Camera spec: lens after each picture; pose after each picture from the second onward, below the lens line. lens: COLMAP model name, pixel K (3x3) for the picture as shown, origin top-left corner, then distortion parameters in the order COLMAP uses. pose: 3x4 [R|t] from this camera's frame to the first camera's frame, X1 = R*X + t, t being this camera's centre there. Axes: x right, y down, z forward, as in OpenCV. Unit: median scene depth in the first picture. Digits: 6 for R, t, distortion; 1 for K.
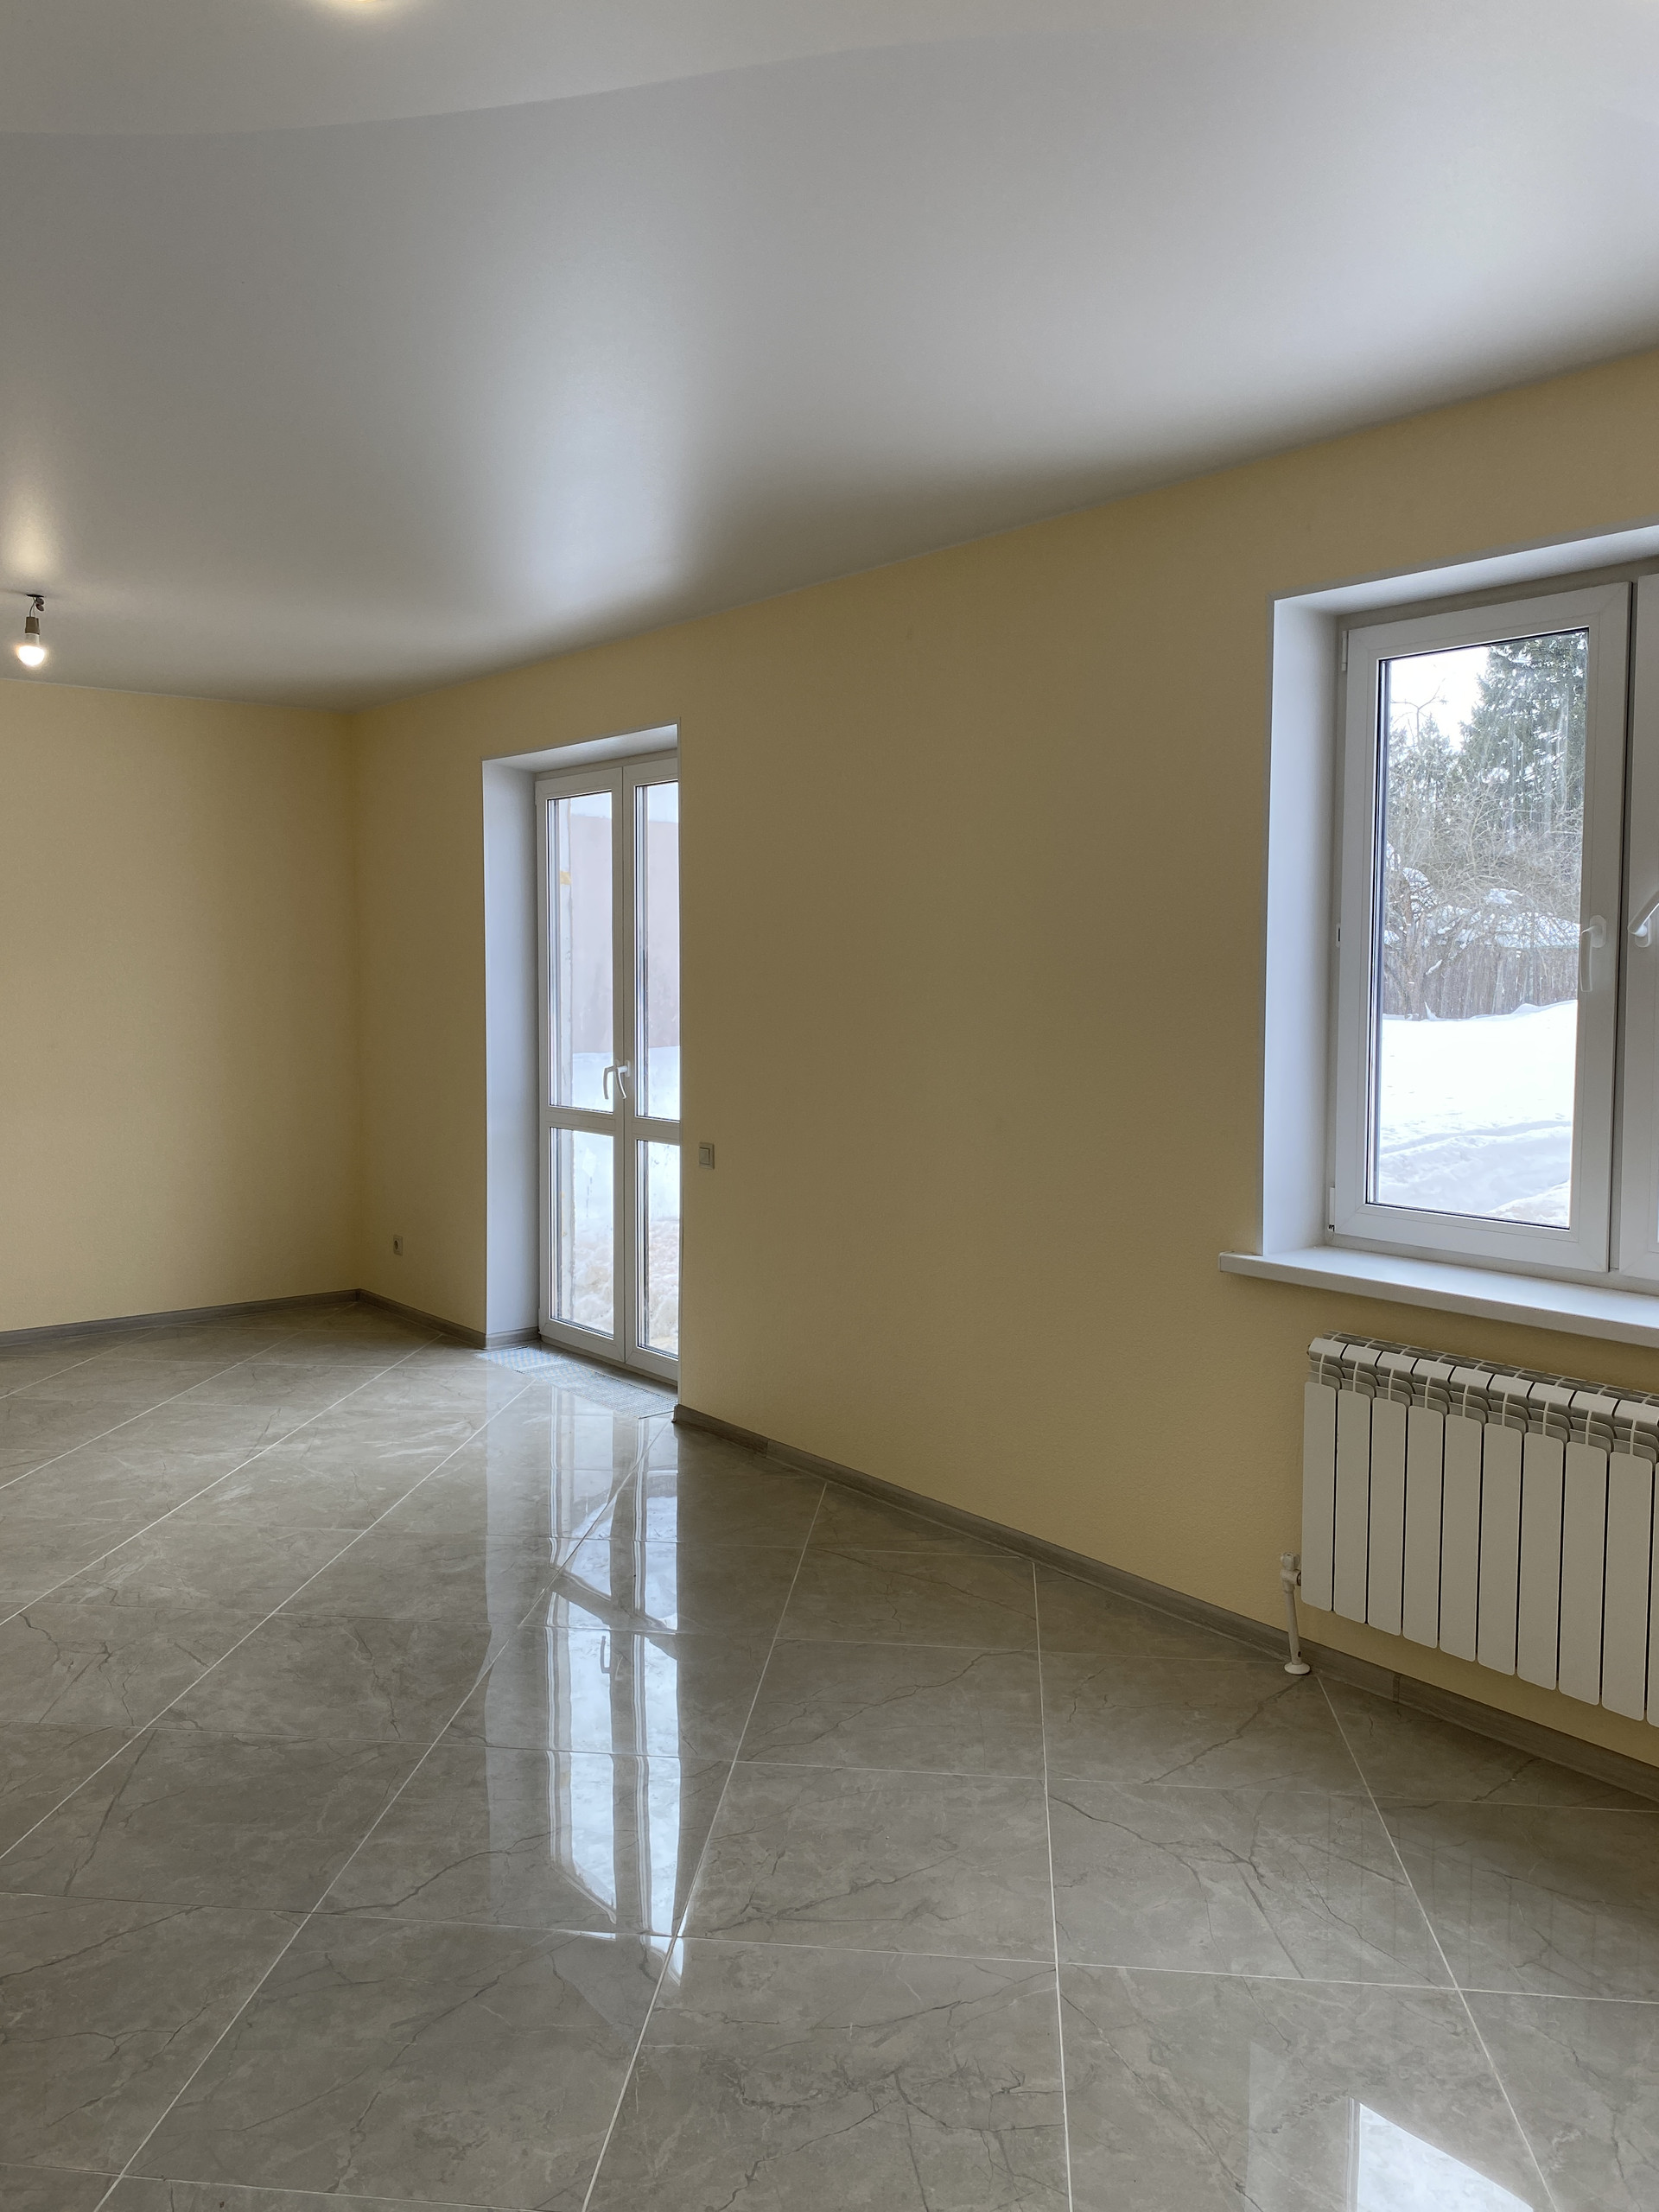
lens RADIAL K [[1667.4, 0, 829.5], [0, 1667.4, 1106.0], [0, 0, 1]] dist [-0.006612, 0.006029]
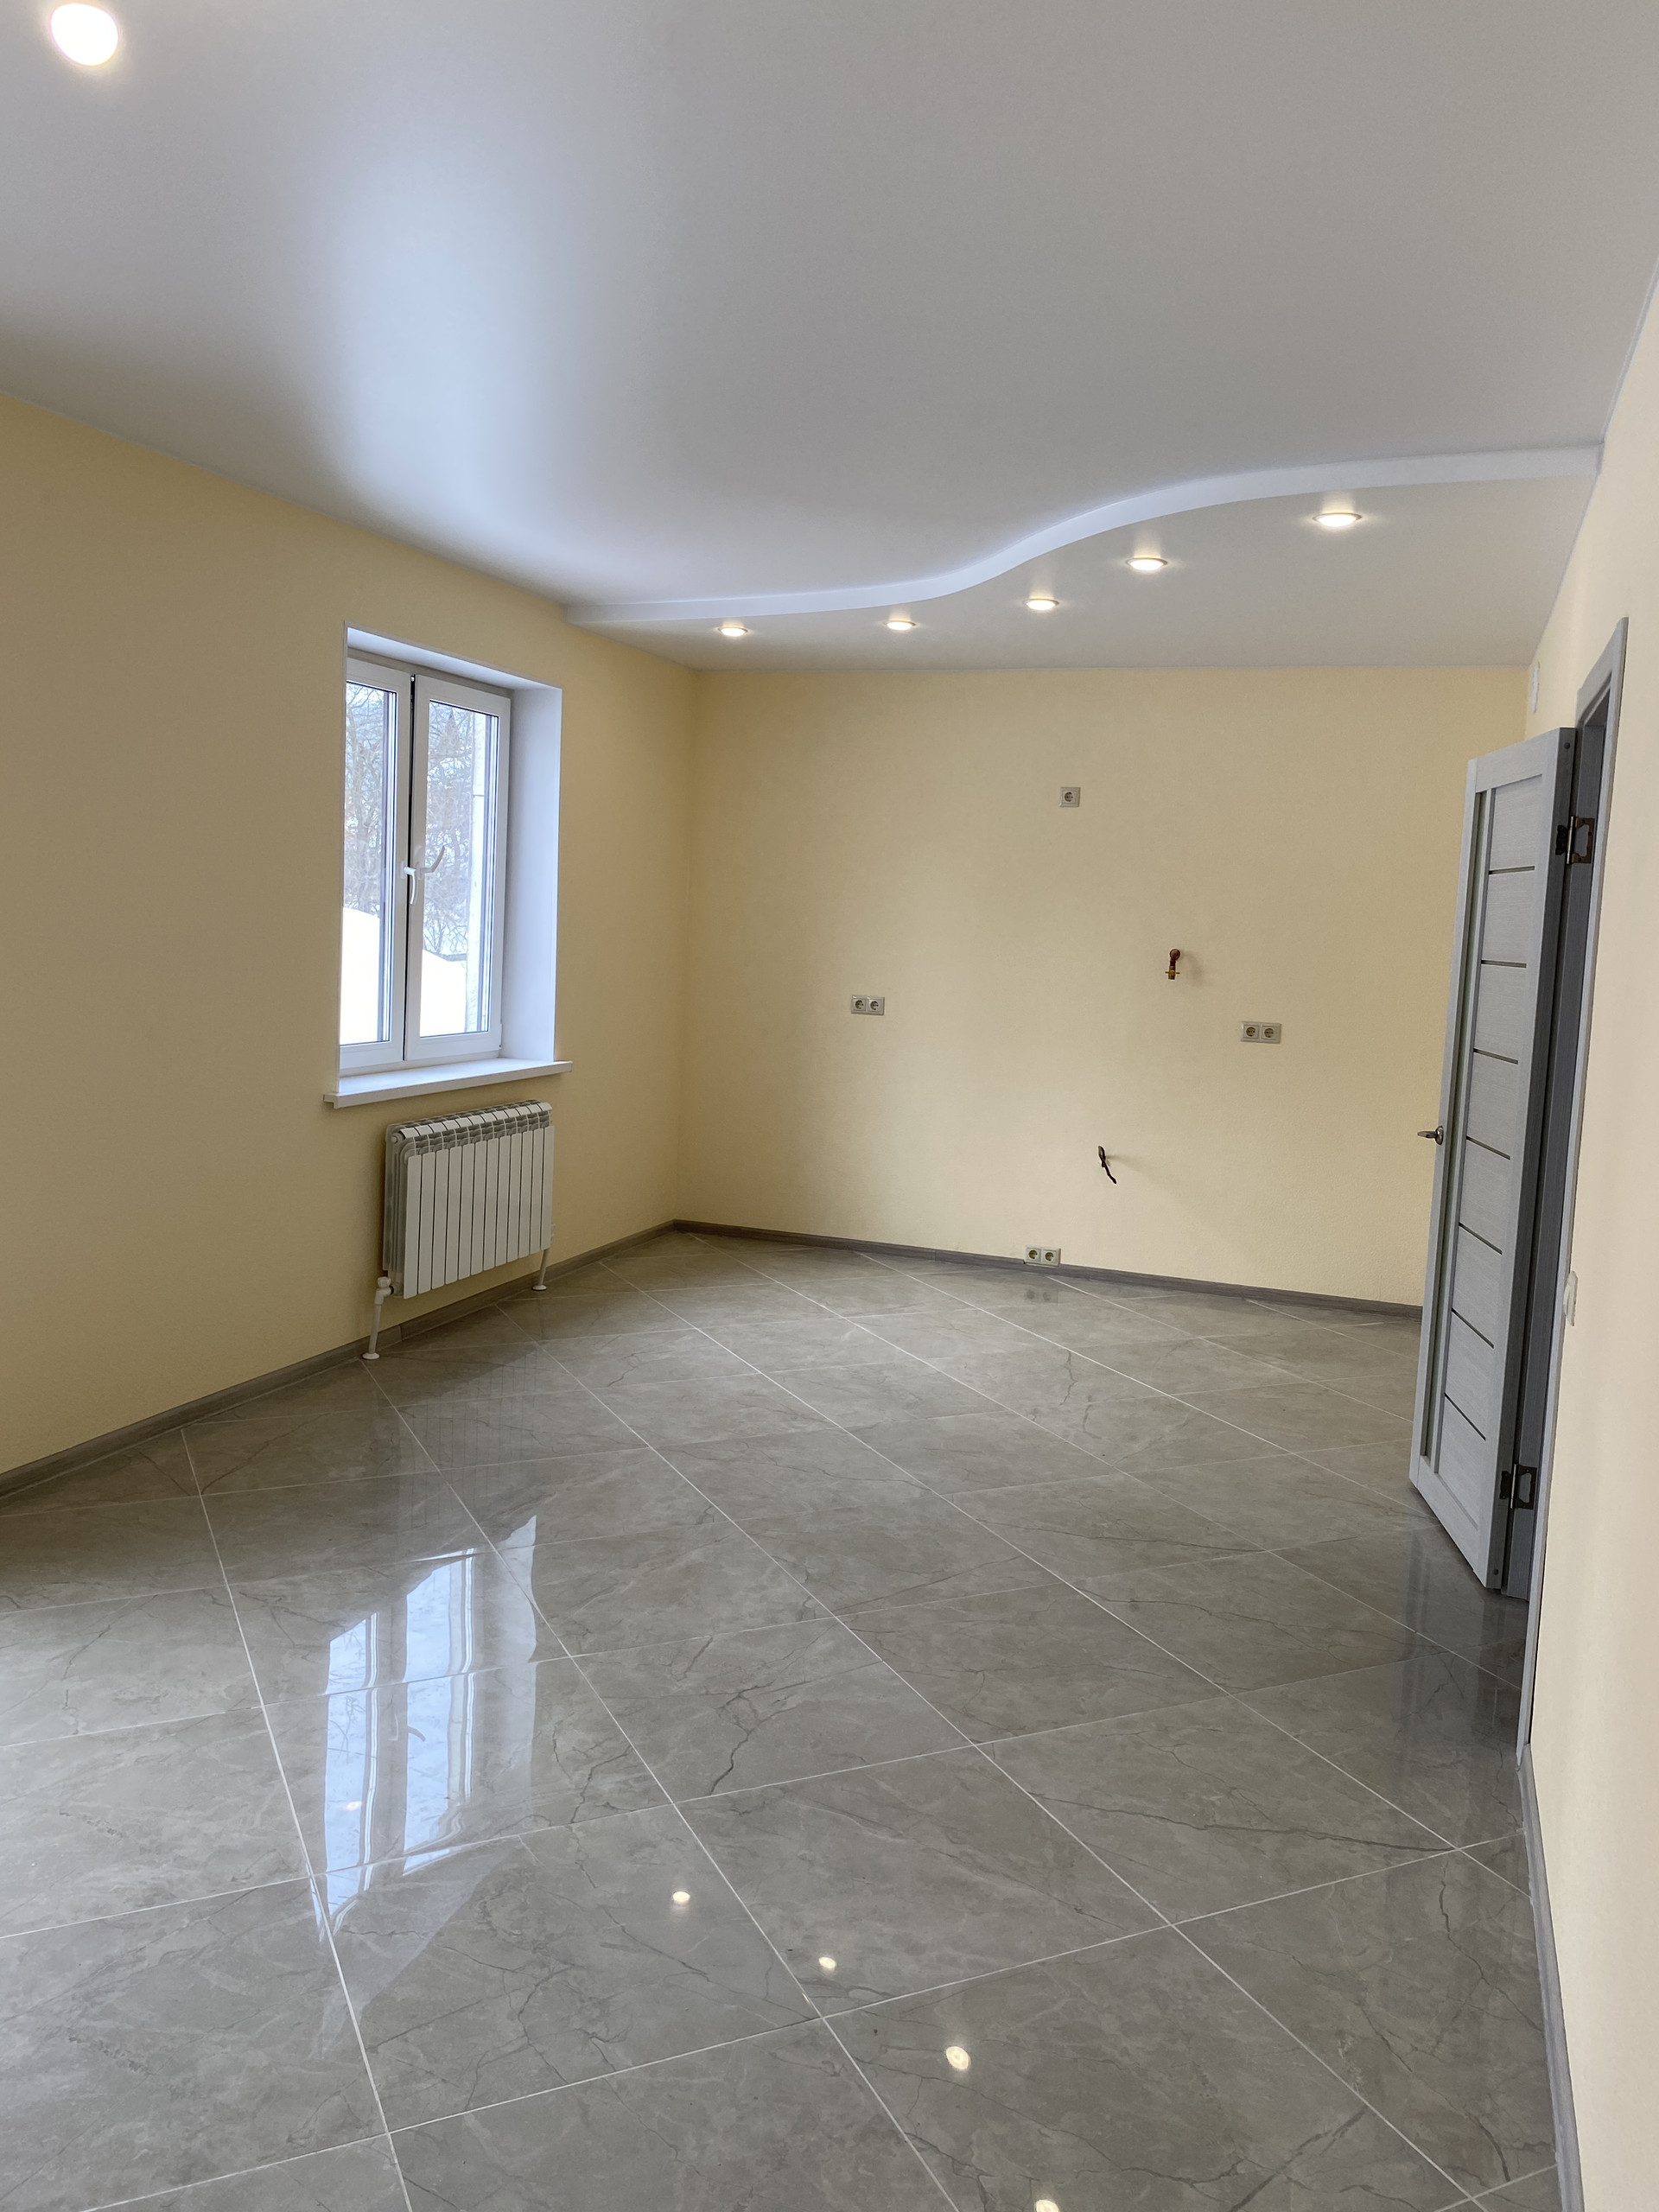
lens RADIAL K [[1667.4, 0, 829.5], [0, 1667.4, 1106.0], [0, 0, 1]] dist [-0.006612, 0.006029]
pose [[-0.521989, -0.117576, 0.844810, -1.246542], [0.031116, 0.987170, 0.156614, -0.113358], [-0.852385, 0.108038, -0.511633, 1.484608]]
